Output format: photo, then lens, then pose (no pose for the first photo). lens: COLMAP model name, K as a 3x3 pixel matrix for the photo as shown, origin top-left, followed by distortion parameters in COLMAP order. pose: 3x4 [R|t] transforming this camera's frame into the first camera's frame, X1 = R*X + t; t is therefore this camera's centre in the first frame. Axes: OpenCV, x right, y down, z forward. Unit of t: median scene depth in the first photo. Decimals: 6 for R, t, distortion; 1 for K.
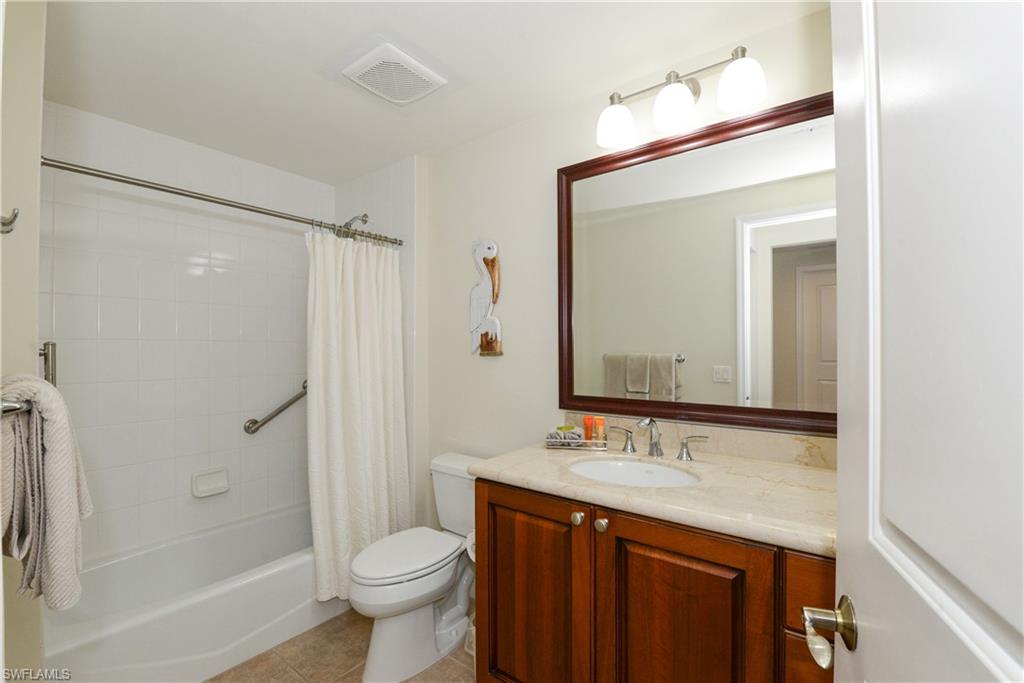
lens RADIAL K [[444.4, 0, 517.6], [0, 444.4, 349.5], [0, 0, 1]] dist [-0.018818, -0.002705]
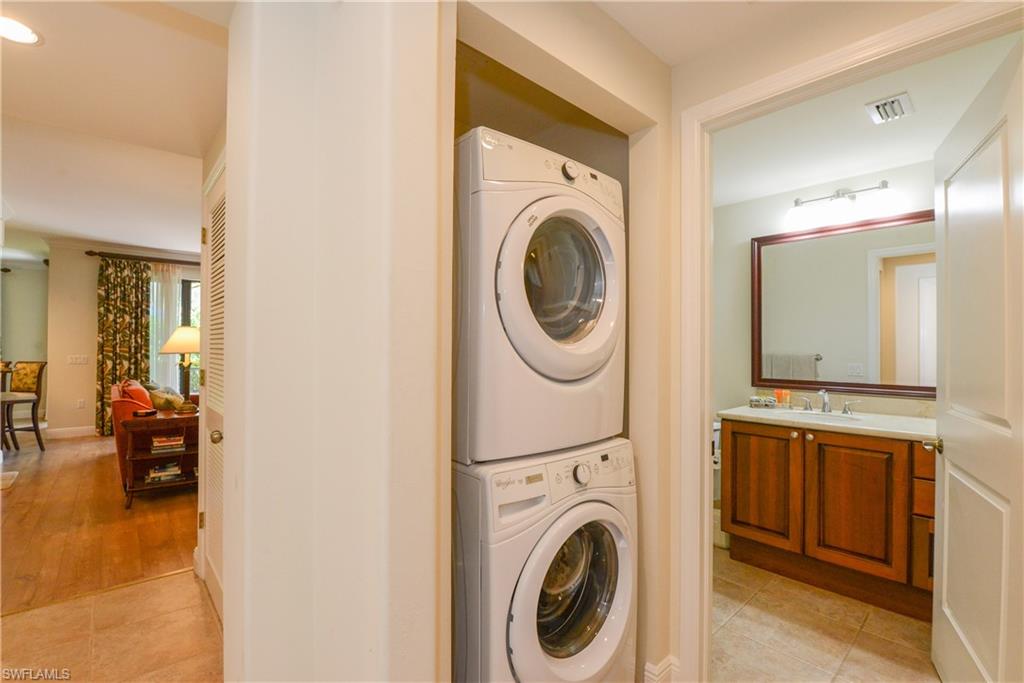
lens RADIAL K [[444.4, 0, 508.0], [0, 444.4, 341.5], [0, 0, 1]] dist [-0.018818, -0.002705]
pose [[0.981134, 0.007854, -0.193170, -0.712412], [-0.010962, 0.999827, -0.015024, 0.006583], [0.193018, 0.016858, 0.981050, -1.135757]]
